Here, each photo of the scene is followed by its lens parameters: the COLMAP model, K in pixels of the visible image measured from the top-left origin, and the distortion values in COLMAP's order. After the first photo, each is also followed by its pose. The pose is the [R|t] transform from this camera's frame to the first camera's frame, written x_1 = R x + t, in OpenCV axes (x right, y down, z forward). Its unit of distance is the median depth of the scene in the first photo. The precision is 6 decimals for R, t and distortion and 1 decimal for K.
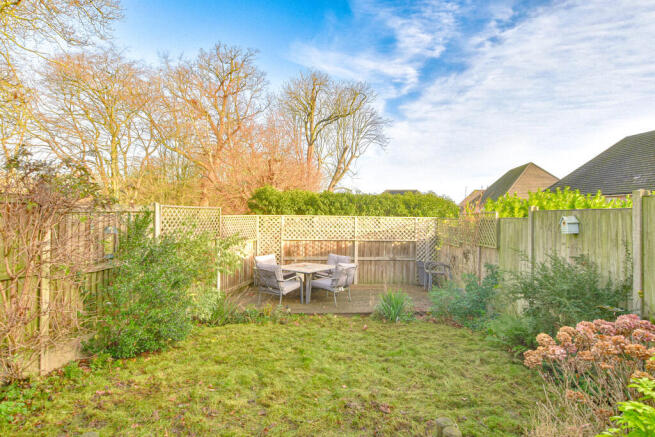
lens RADIAL K [[385.2, 0, 331.4], [0, 385.2, 196.1], [0, 0, 1]] dist [-0.004085, -0.000614]
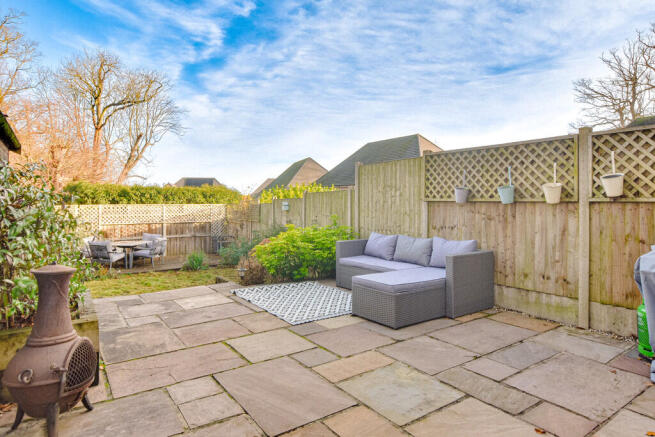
lens RADIAL K [[390.7, 0, 324.7], [0, 390.7, 207.7], [0, 0, 1]] dist [-0.008796, -0.001438]
pose [[0.881858, -0.024950, 0.470855, -0.074318], [-0.004766, 0.998076, 0.061814, -0.019495], [-0.471491, -0.056755, 0.880043, -0.394582]]
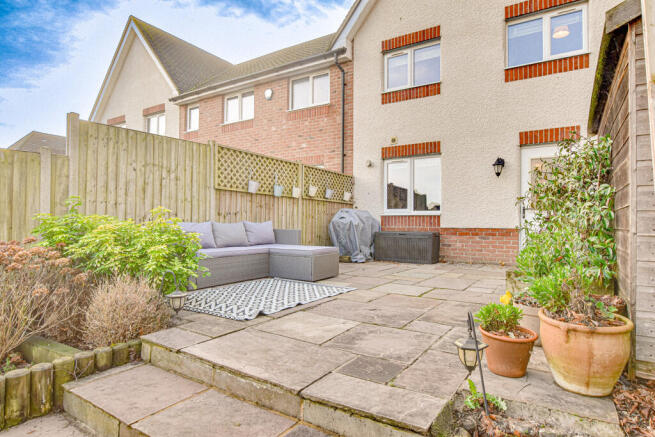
lens RADIAL K [[390.7, 0, 324.7], [0, 390.7, 207.7], [0, 0, 1]] dist [-0.008796, -0.001438]
pose [[-0.752372, -0.003018, 0.658732, -0.762608], [-0.055154, 0.996767, -0.058429, 0.440847], [-0.656426, -0.080292, -0.750106, 4.060240]]
